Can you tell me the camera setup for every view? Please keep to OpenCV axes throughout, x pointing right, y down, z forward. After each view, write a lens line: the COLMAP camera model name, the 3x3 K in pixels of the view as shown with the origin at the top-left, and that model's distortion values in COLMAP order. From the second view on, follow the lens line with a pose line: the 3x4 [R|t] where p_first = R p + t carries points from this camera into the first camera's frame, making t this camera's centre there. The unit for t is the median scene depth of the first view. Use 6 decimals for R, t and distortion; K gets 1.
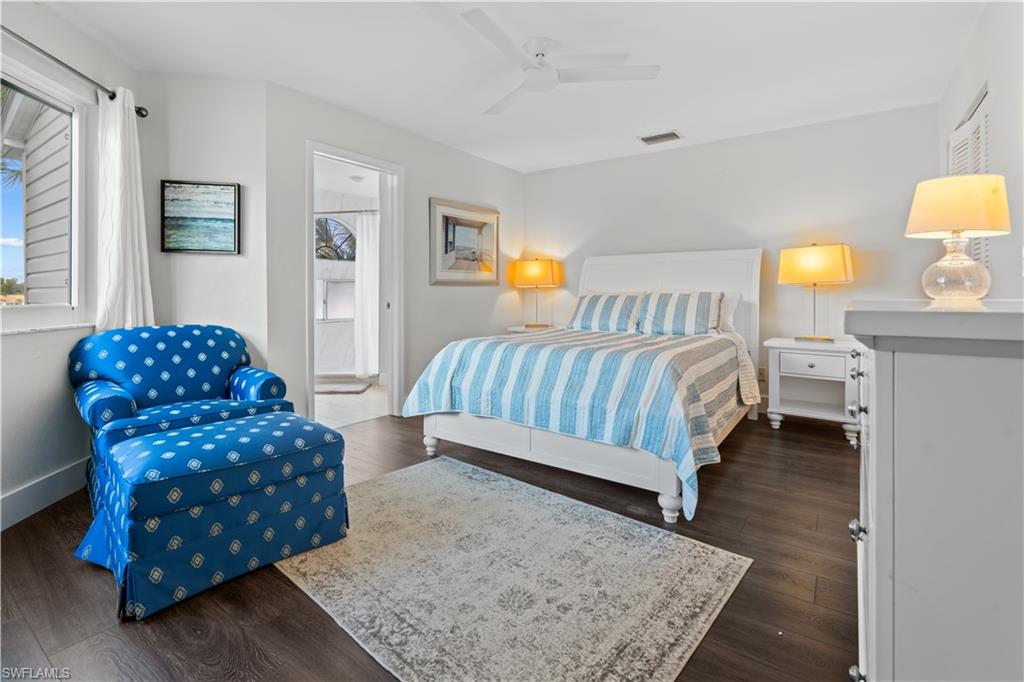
lens RADIAL K [[483.5, 0, 494.8], [0, 483.5, 282.2], [0, 0, 1]] dist [-0.000902, -0.000014]
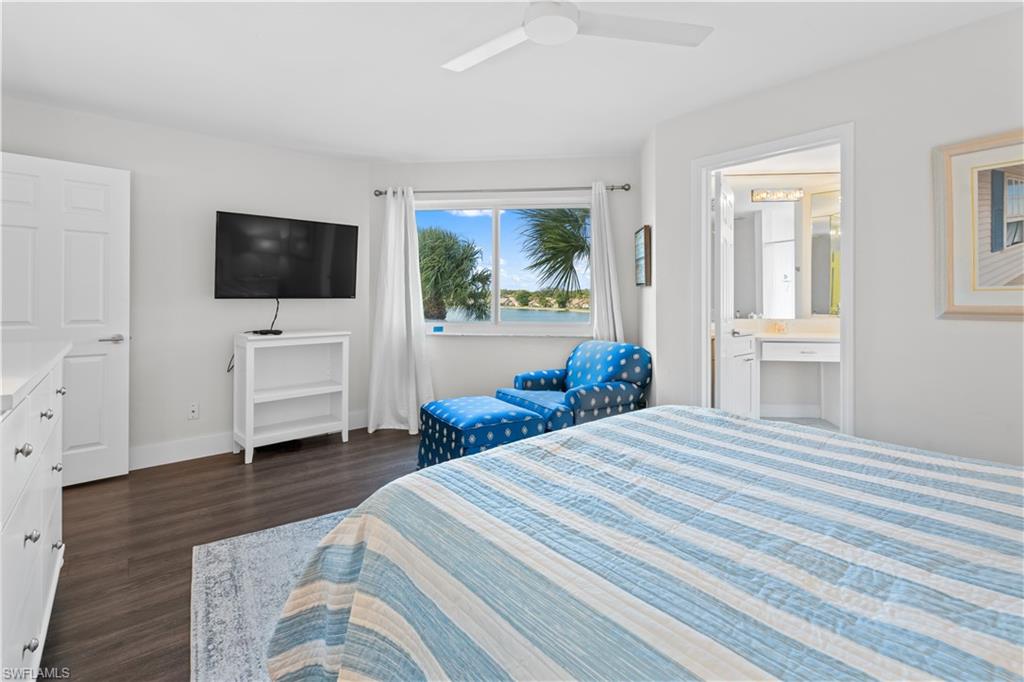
lens RADIAL K [[464.9, 0, 511.0], [0, 464.9, 295.9], [0, 0, 1]] dist [-0.000498, -0.000111]
pose [[-0.228691, -0.004270, -0.973490, 1.239692], [0.020090, 0.999757, -0.009105, -0.063863], [0.973292, -0.021640, -0.228549, 1.856885]]
